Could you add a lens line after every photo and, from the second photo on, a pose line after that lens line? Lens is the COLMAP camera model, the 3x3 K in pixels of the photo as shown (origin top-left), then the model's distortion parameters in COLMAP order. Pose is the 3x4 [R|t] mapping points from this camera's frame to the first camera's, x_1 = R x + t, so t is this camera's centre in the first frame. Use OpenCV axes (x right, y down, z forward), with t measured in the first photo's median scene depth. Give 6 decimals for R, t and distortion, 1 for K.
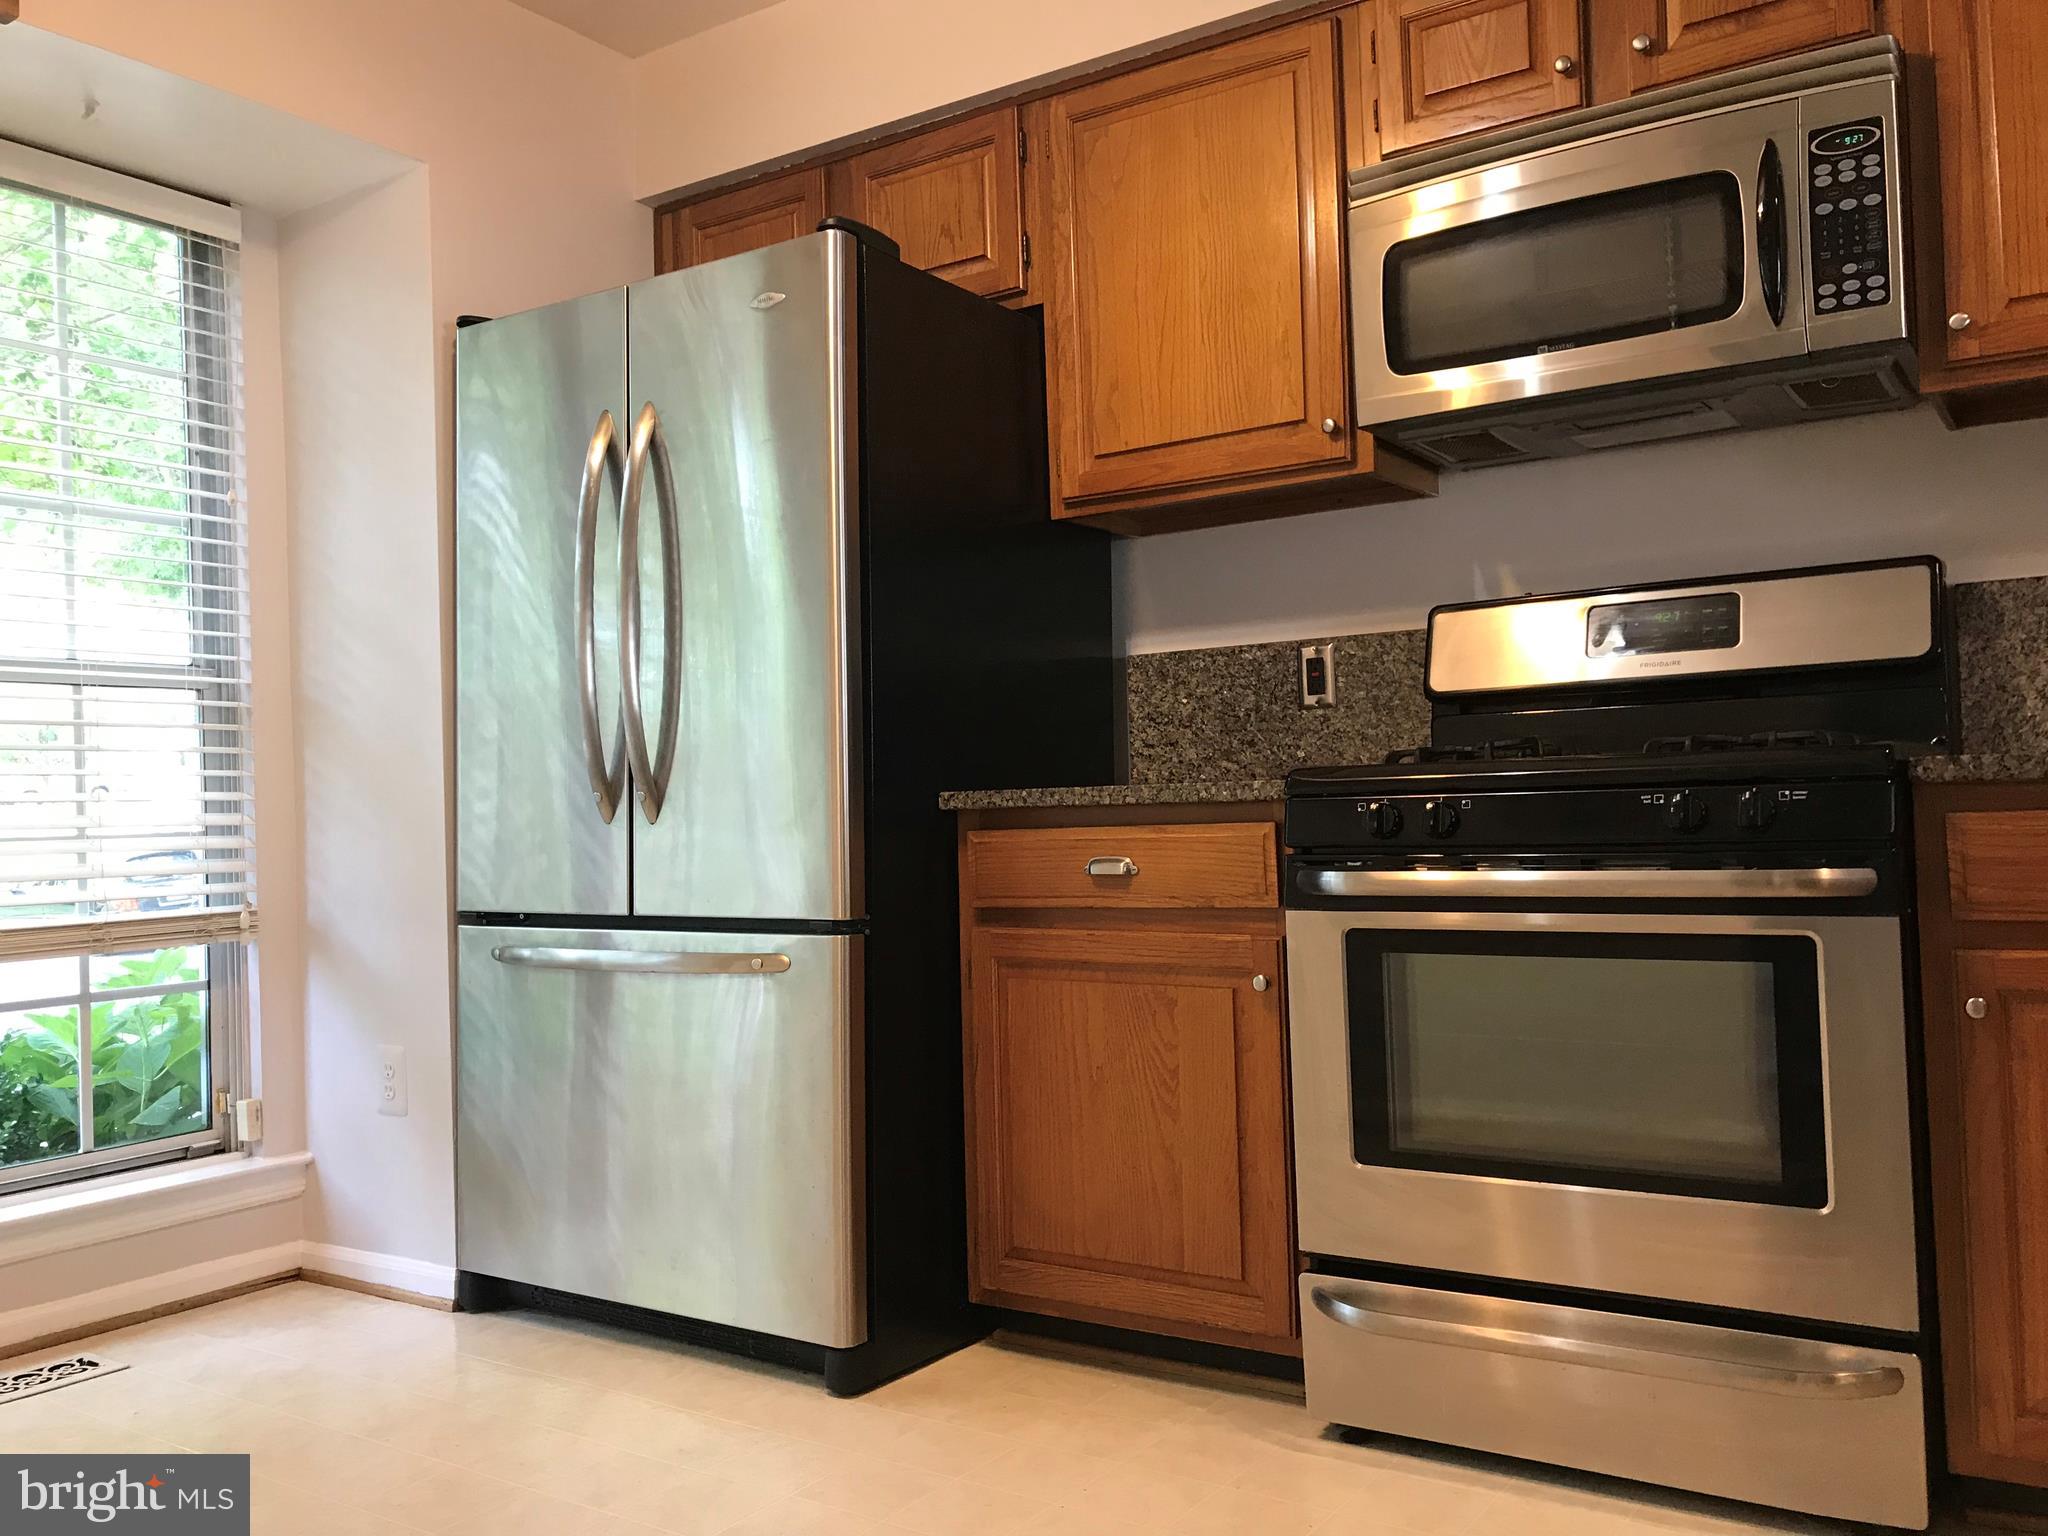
lens RADIAL K [[1675.3, 0, 1034.6], [0, 1675.3, 761.8], [0, 0, 1]] dist [0.032975, -0.041055]
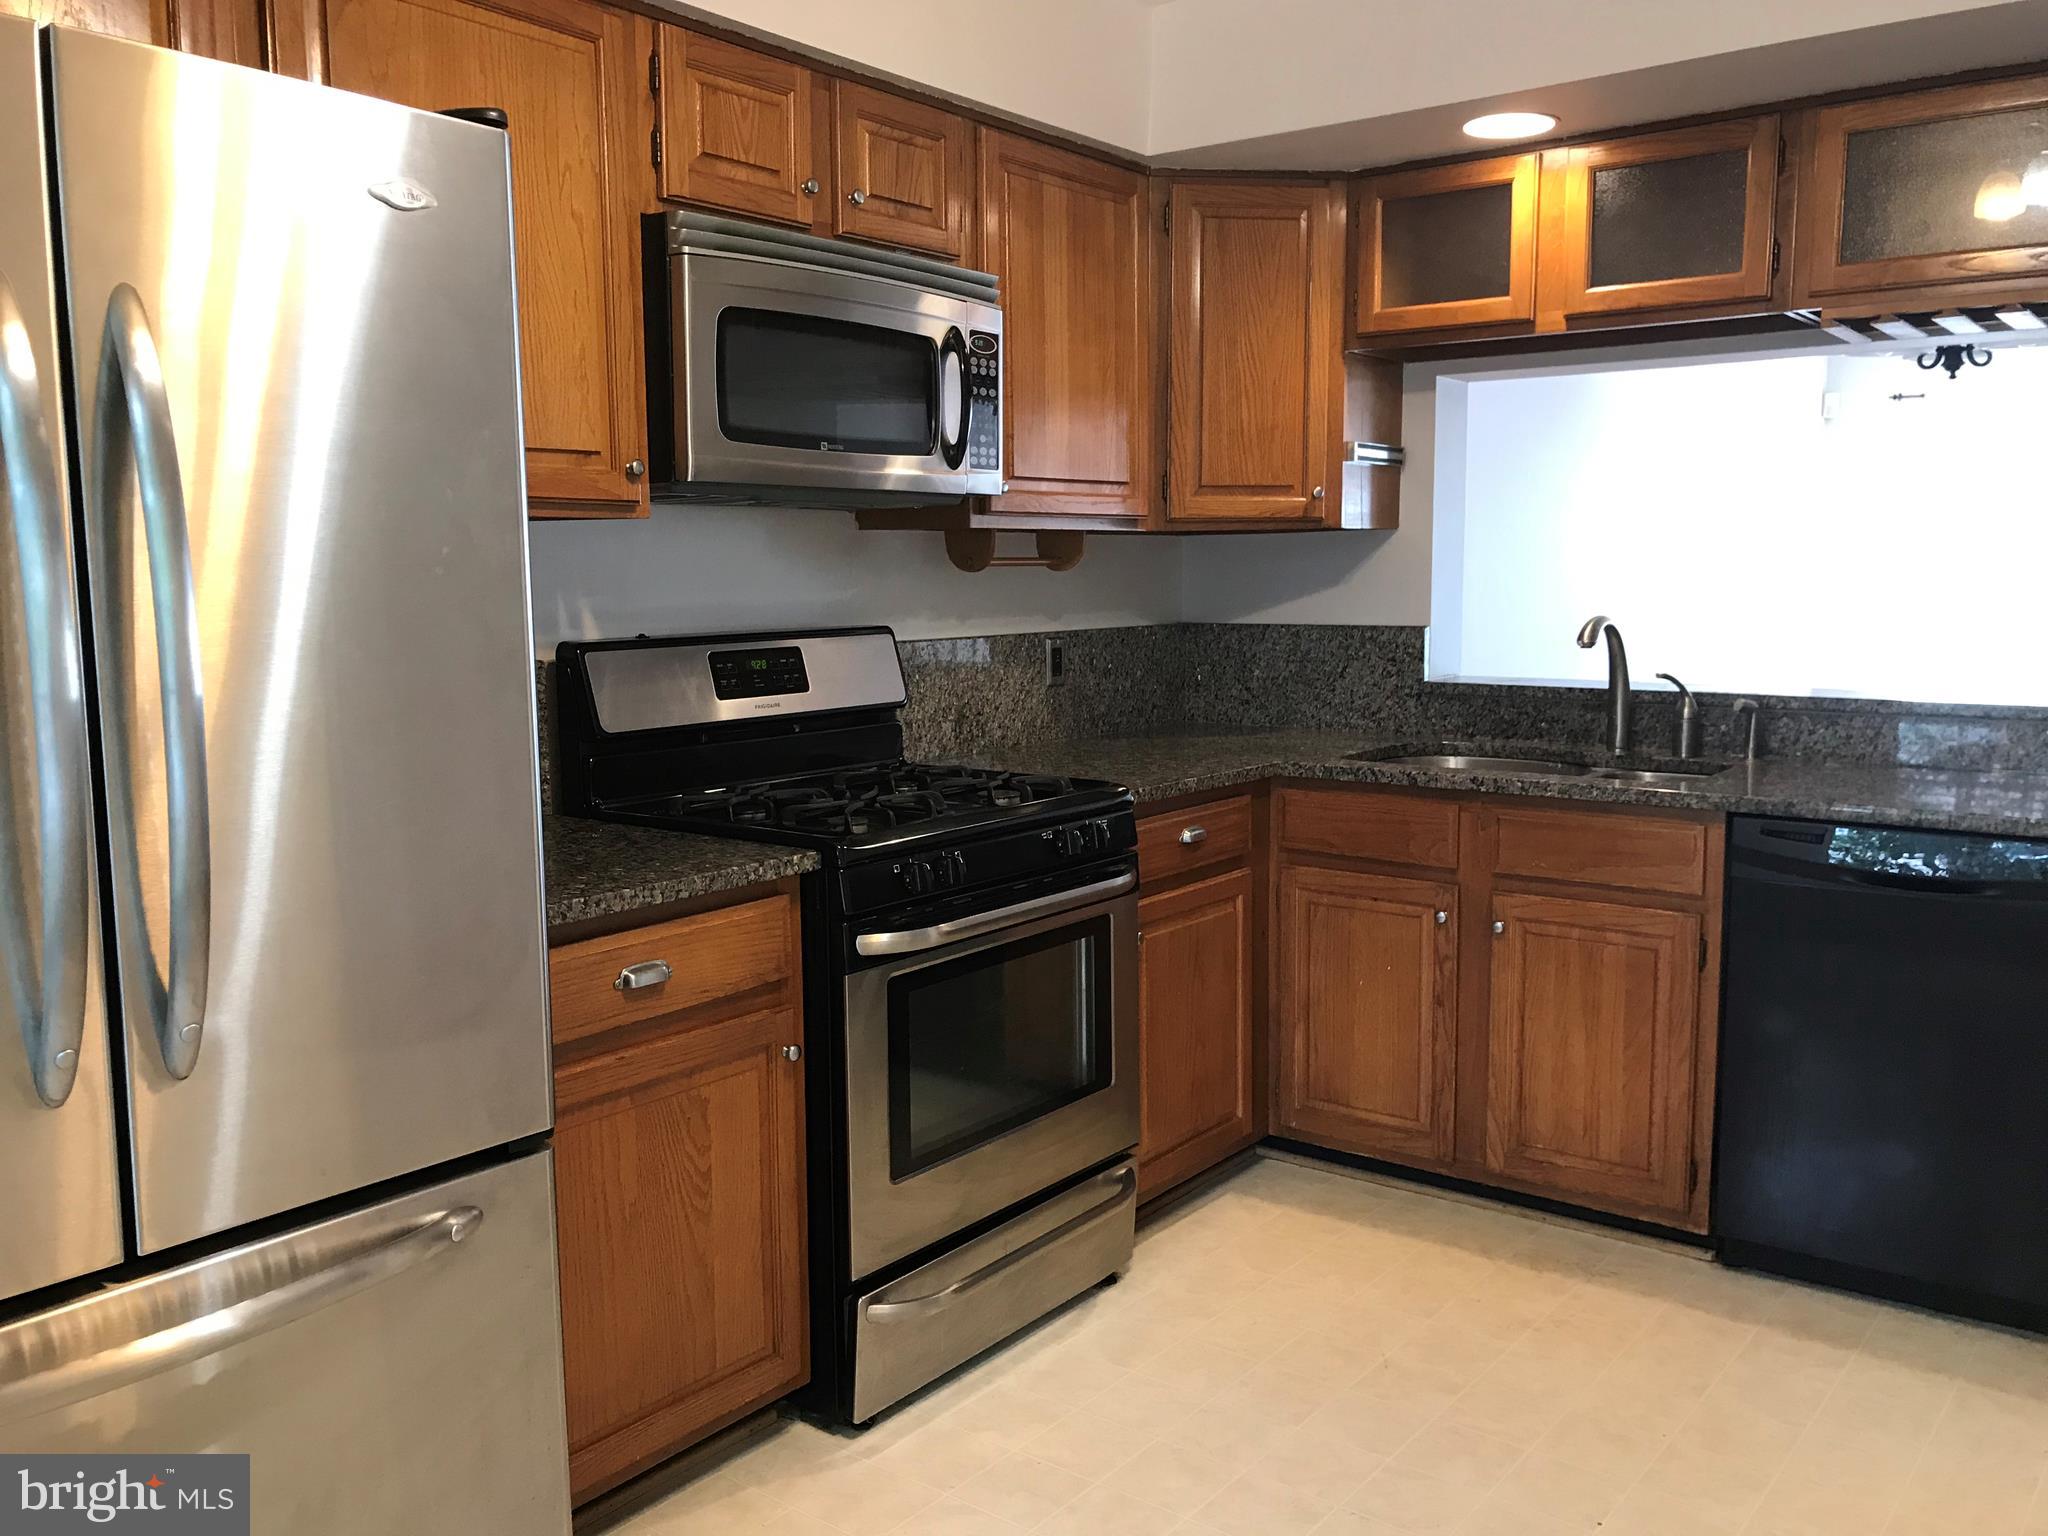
lens RADIAL K [[1675.3, 0, 1033.0], [0, 1675.3, 763.2], [0, 0, 1]] dist [0.032975, -0.041055]
pose [[0.070039, -0.089078, 0.993559, -0.793354], [-0.020646, 0.995662, 0.090722, -0.129339], [-0.997331, -0.026868, 0.067896, 0.735579]]
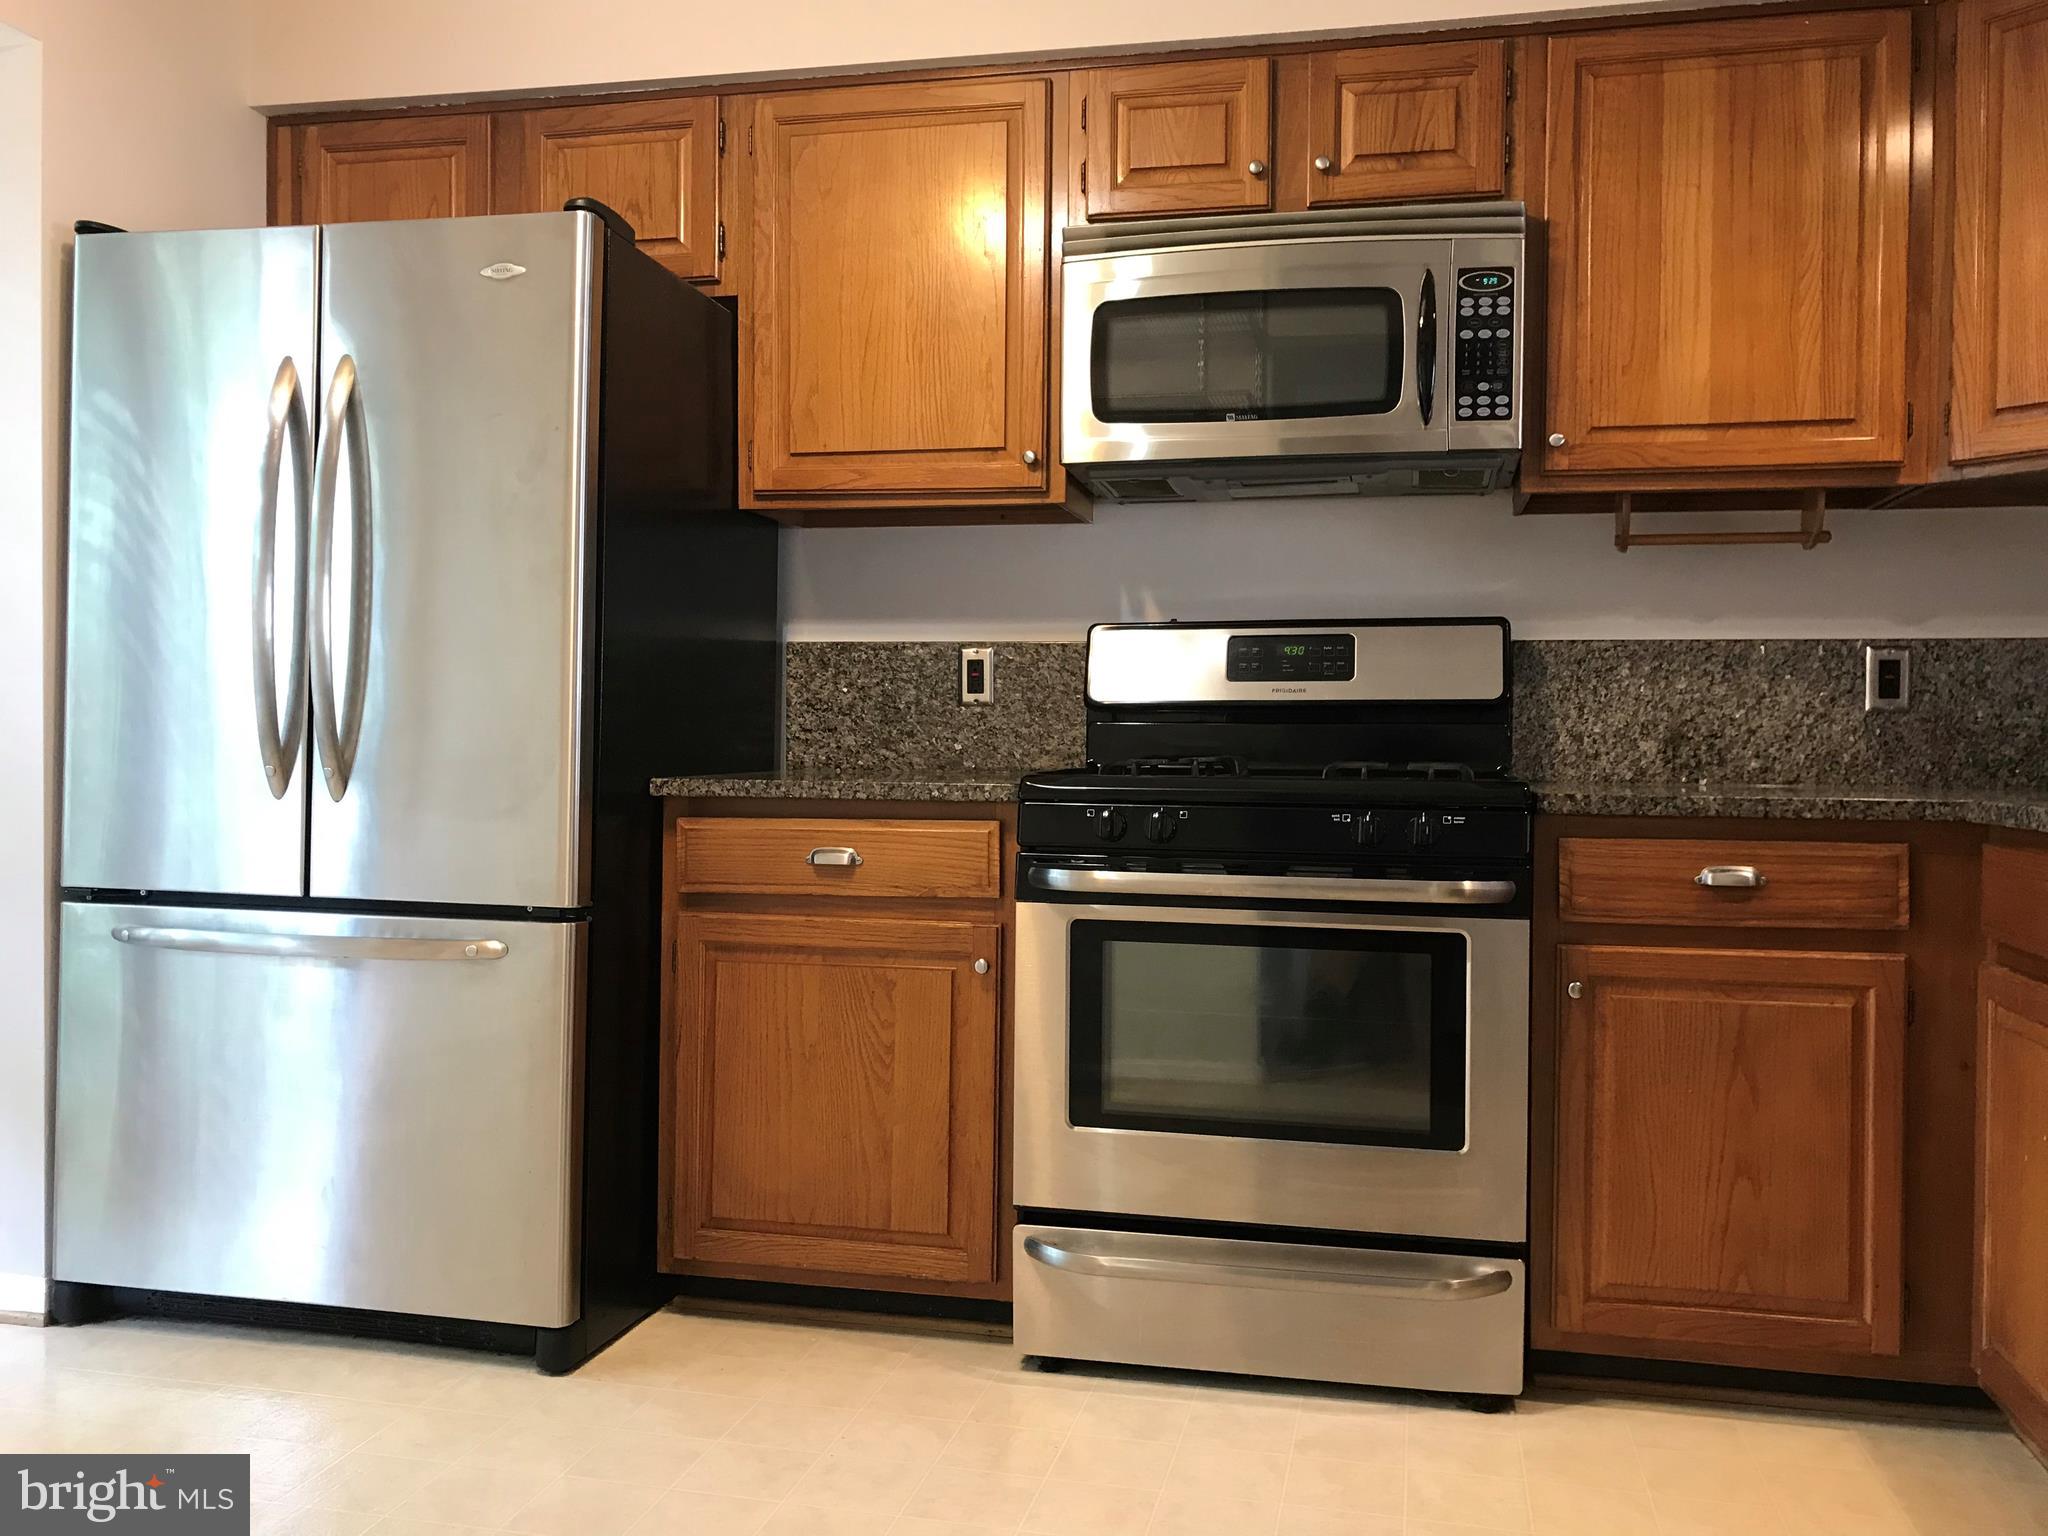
lens RADIAL K [[1675.3, 0, 1024.3], [0, 1675.3, 758.0], [0, 0, 1]] dist [0.032975, -0.041055]
pose [[0.932243, 0.033677, 0.360263, -0.224276], [-0.047040, 0.998490, 0.028388, -0.035417], [-0.358763, -0.043411, 0.932419, -0.030263]]
